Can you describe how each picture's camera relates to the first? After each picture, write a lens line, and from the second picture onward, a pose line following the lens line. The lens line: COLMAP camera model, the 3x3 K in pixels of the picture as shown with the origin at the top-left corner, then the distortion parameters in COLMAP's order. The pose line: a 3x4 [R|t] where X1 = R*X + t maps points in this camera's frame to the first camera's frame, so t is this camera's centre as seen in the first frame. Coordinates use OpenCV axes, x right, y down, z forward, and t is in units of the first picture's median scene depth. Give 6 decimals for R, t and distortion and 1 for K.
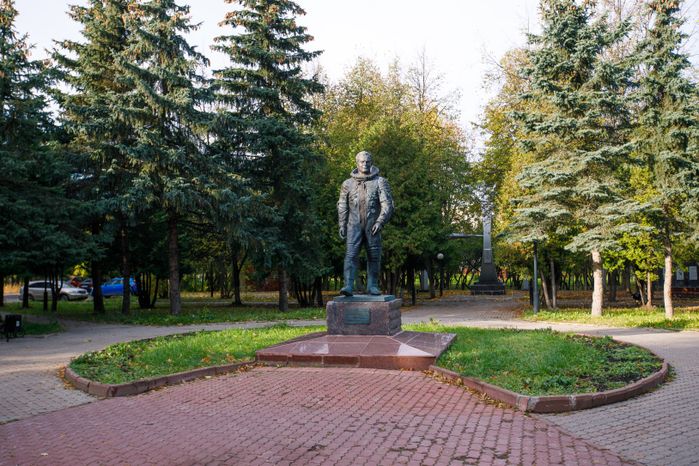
lens RADIAL K [[680.4, 0, 349.5], [0, 680.4, 233.0], [0, 0, 1]] dist [0.016624, 0.013326]
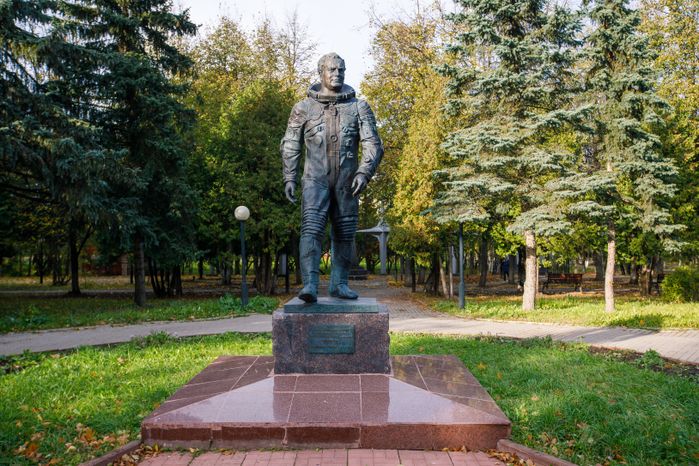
lens RADIAL K [[631.3, 0, 349.5], [0, 631.3, 233.0], [0, 0, 1]] dist [0.024381, 0.016883]
pose [[0.968216, 0.015345, 0.249643, -0.062204], [-0.020826, 0.999596, 0.019329, 0.014973], [-0.249245, -0.023913, 0.968145, 0.296928]]
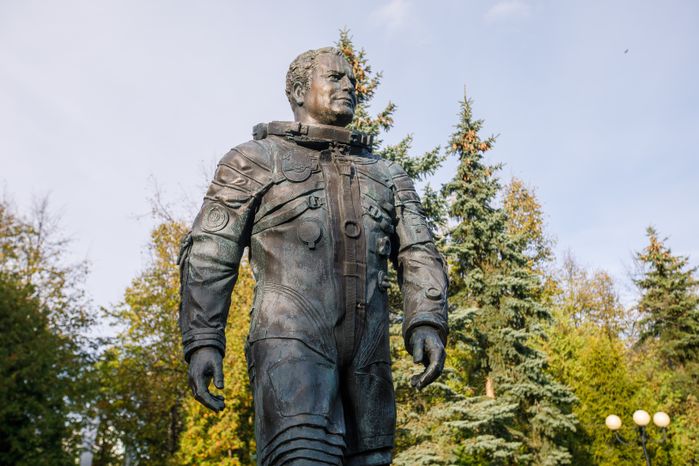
lens RADIAL K [[680.4, 0, 349.5], [0, 680.4, 233.0], [0, 0, 1]] dist [0.016624, 0.013326]
pose [[0.807949, 0.195233, 0.555970, -0.062105], [0.001017, 0.943054, -0.332639, 0.016691], [-0.589252, 0.269321, 0.761741, 0.522327]]
